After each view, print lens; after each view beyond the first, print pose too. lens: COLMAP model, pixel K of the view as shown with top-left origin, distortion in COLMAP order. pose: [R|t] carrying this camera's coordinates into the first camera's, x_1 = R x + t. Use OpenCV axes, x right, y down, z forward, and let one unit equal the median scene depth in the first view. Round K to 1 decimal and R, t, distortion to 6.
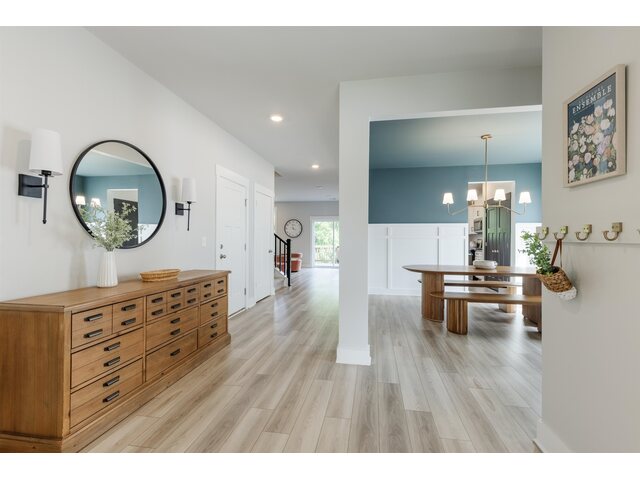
lens RADIAL K [[293.2, 0, 322.0], [0, 293.2, 237.1], [0, 0, 1]] dist [0.013563, 0.000085]
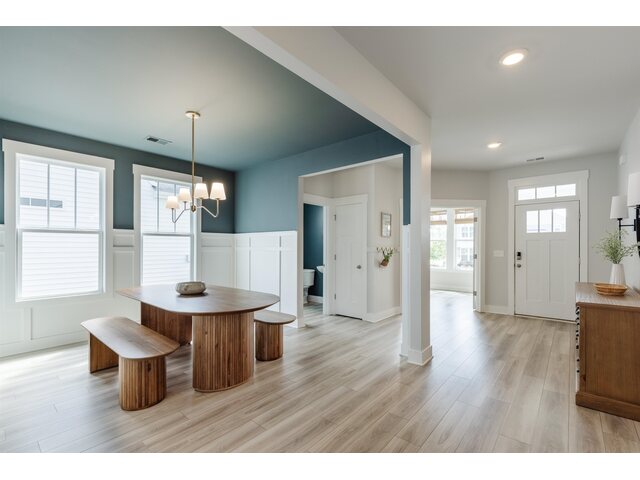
lens RADIAL K [[293.2, 0, 318.7], [0, 293.2, 246.3], [0, 0, 1]] dist [0.013563, 0.000085]
pose [[-0.855678, -0.009294, 0.517426, -0.167246], [-0.008548, 0.999956, 0.003826, -0.029812], [-0.517439, -0.001149, -0.855719, 2.219992]]
